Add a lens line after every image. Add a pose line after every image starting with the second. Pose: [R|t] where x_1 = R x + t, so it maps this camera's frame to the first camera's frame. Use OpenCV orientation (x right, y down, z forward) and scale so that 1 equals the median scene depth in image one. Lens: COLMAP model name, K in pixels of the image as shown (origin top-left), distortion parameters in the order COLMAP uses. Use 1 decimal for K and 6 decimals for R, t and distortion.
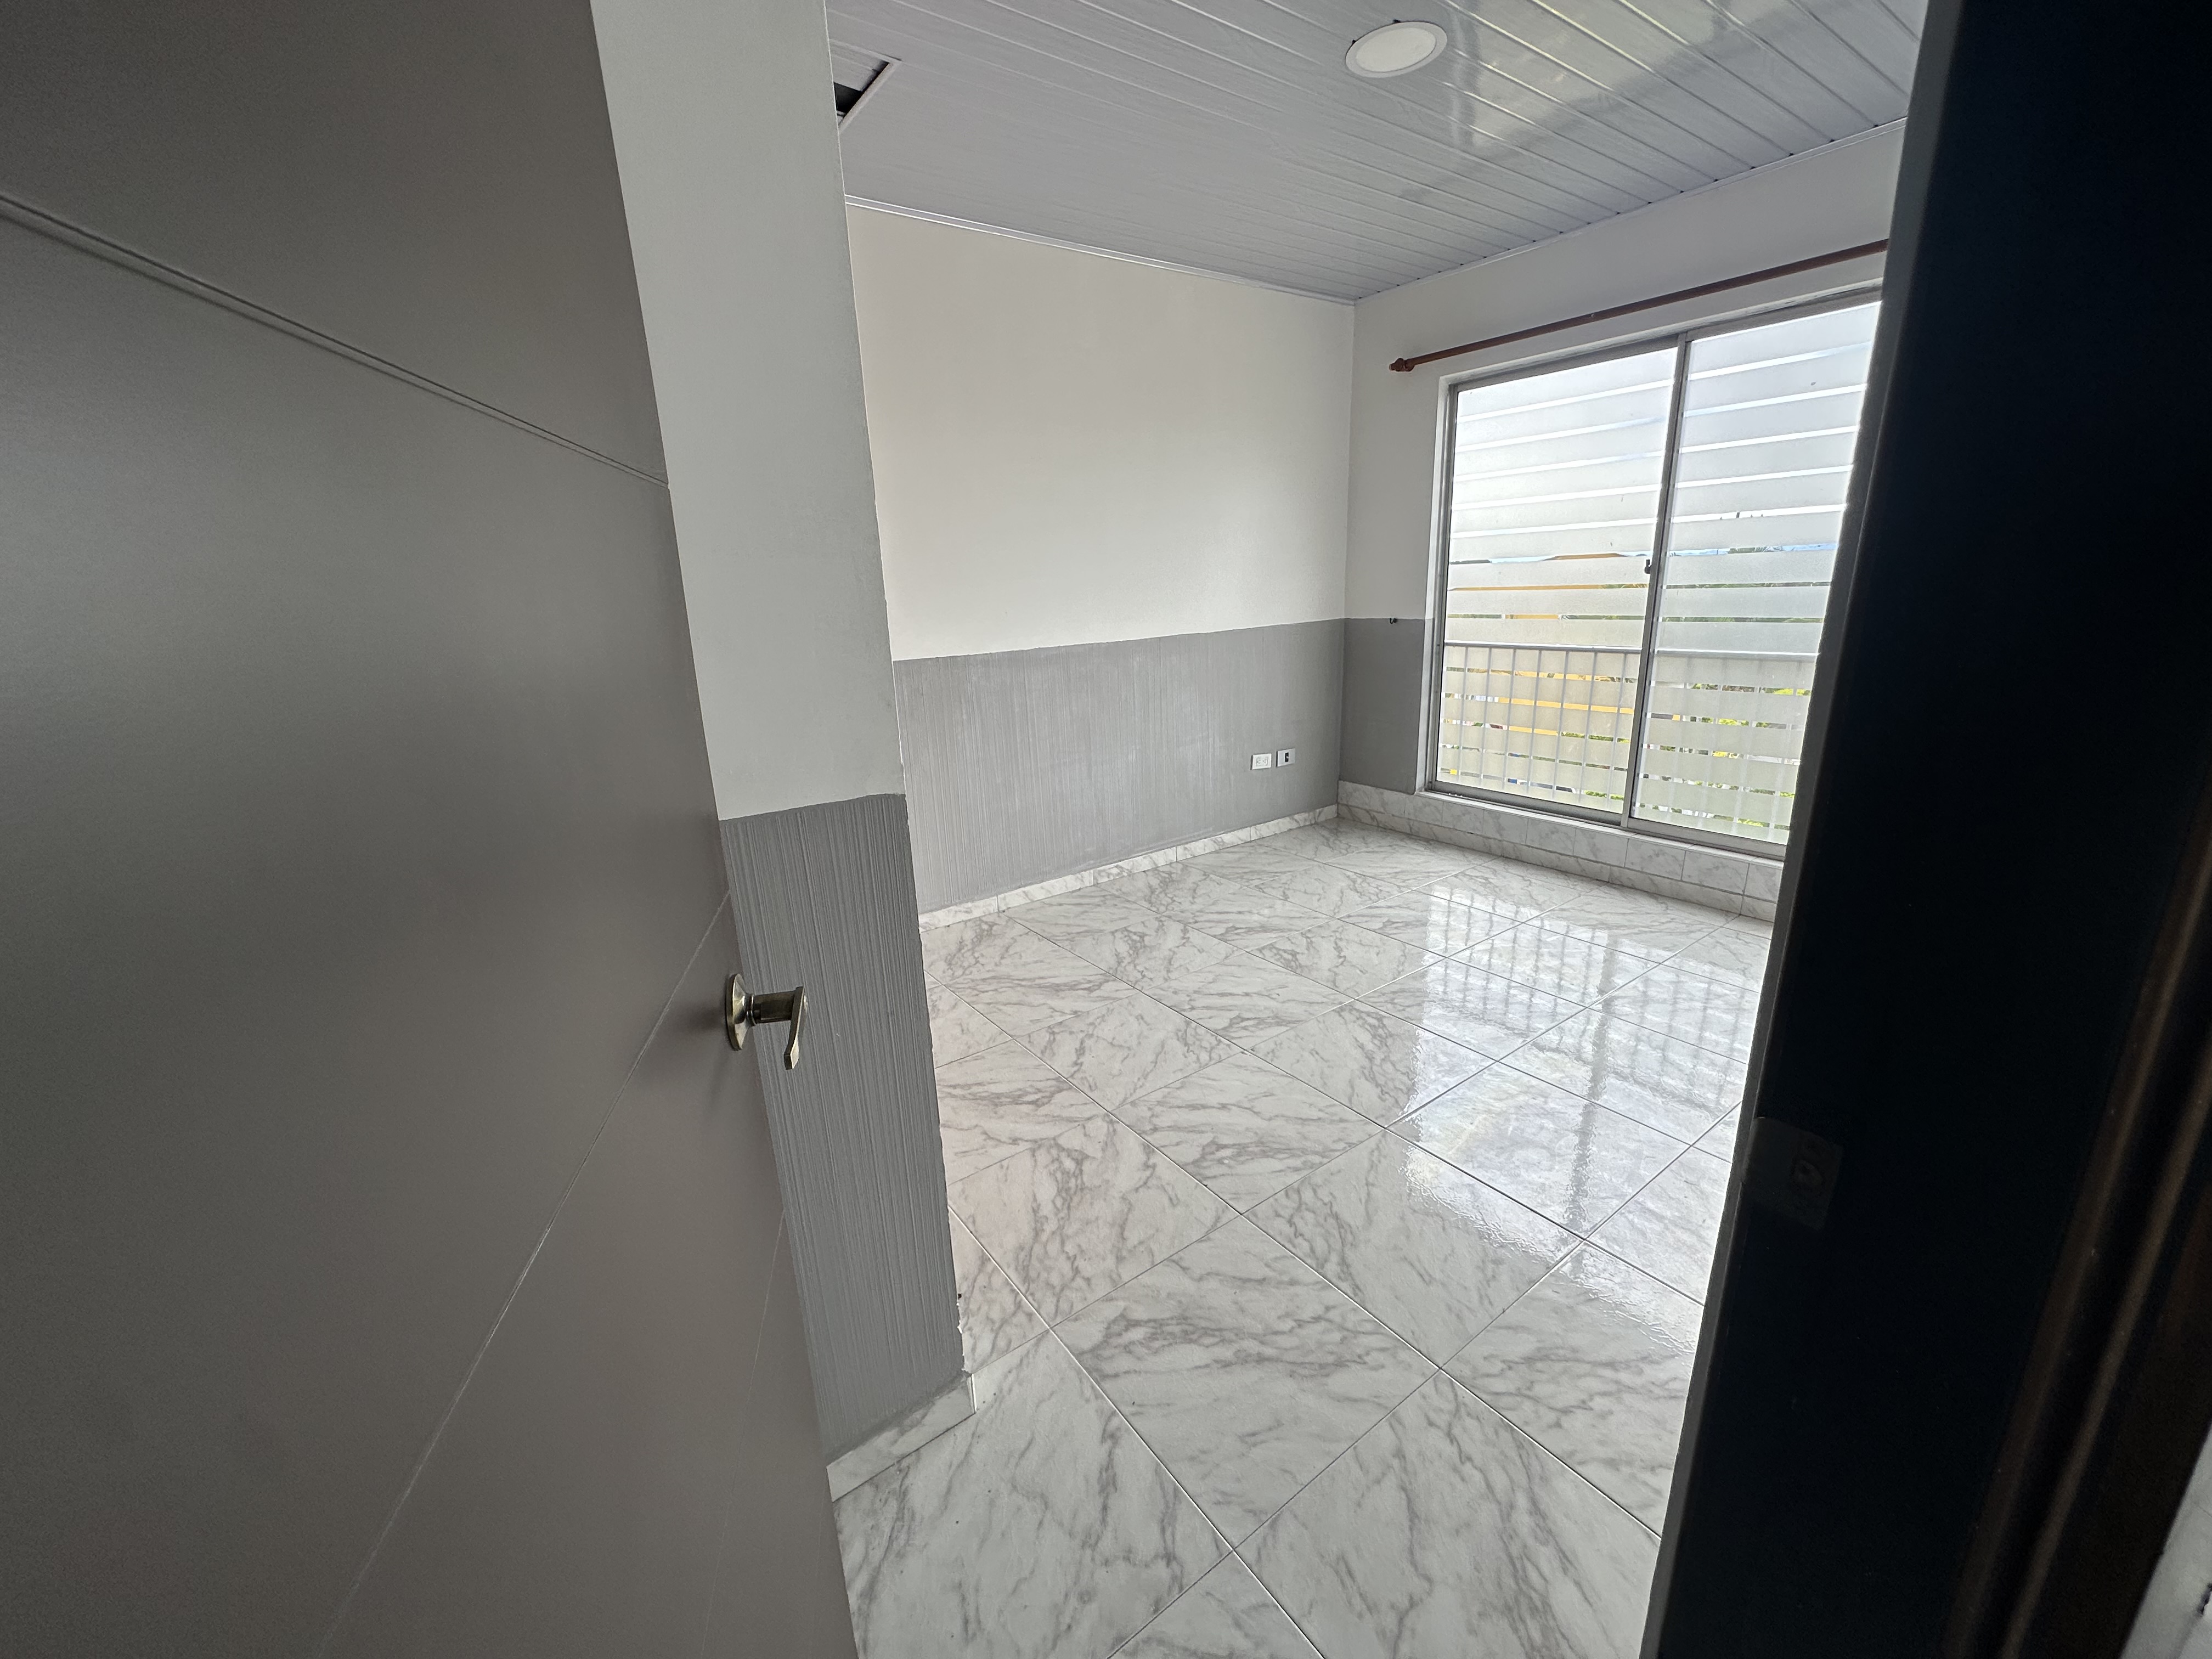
lens RADIAL K [[882.9, 0, 1106.3], [0, 882.9, 827.1], [0, 0, 1]] dist [-0.006572, 0.002040]
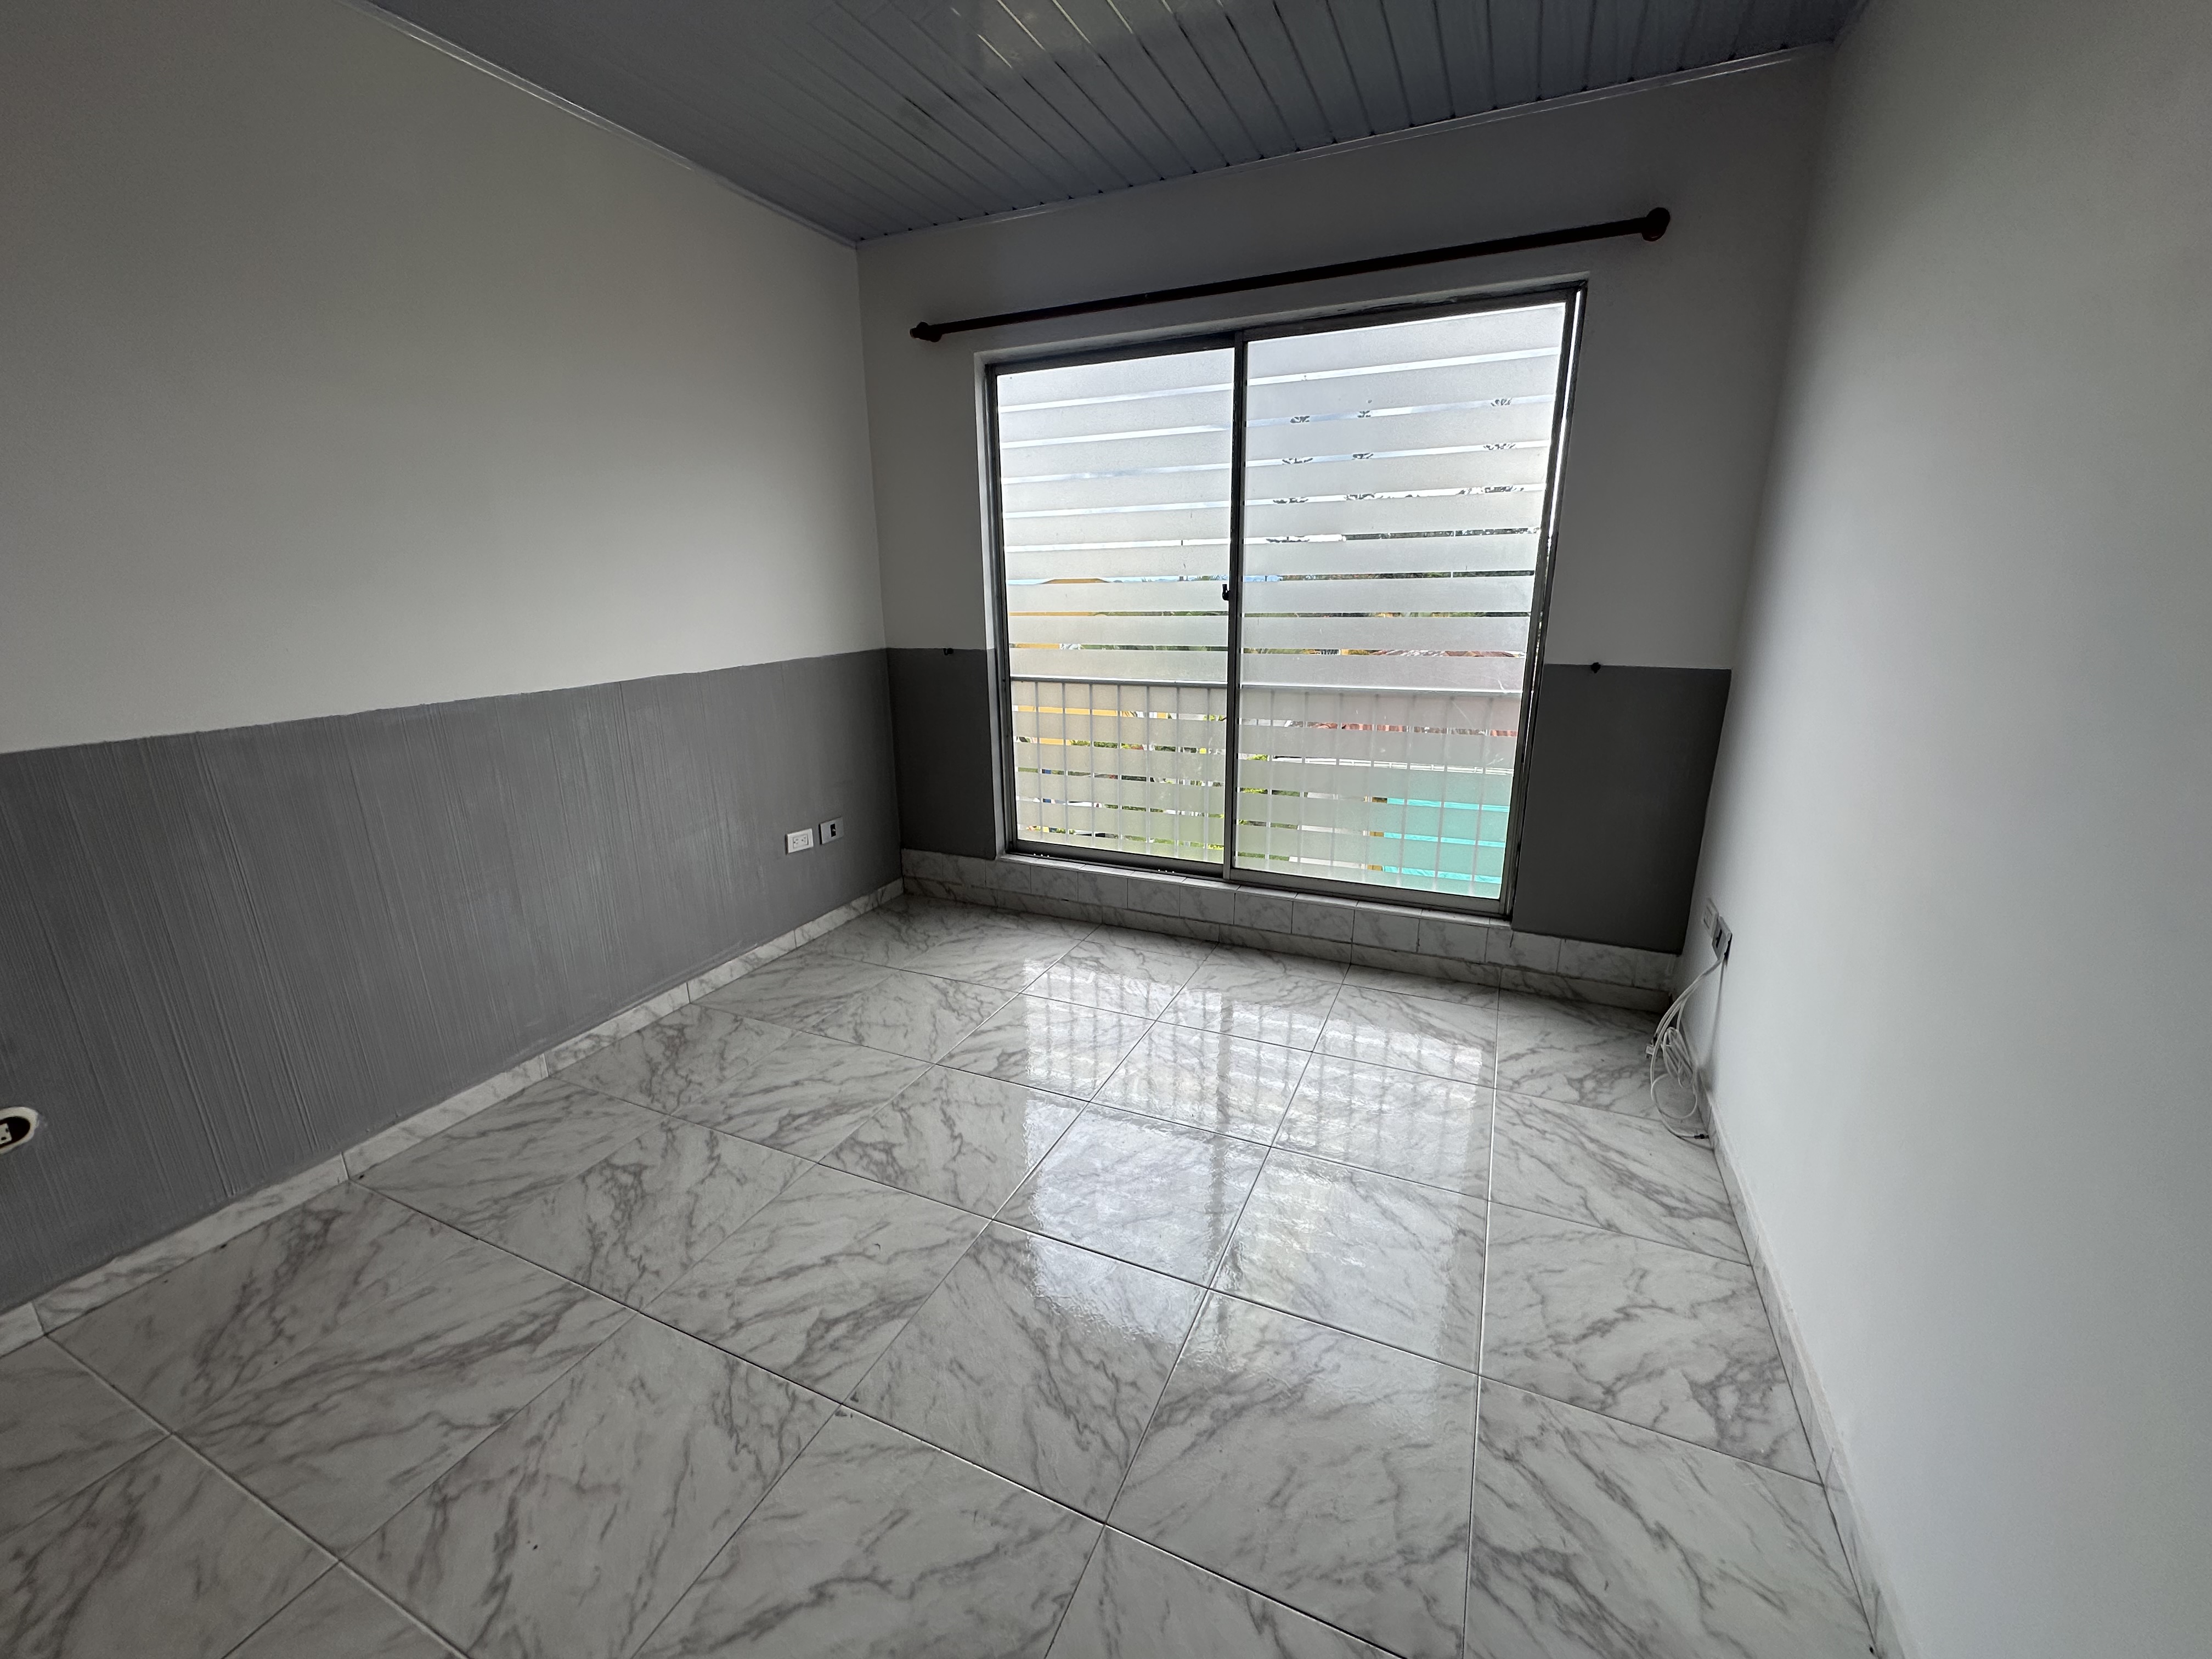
lens RADIAL K [[882.9, 0, 1106.3], [0, 882.9, 827.1], [0, 0, 1]] dist [-0.006572, 0.002040]
pose [[0.865864, -0.106096, 0.488899, 0.045059], [0.115062, 0.993289, 0.011772, -0.078669], [-0.486867, 0.046061, 0.872261, 0.271481]]
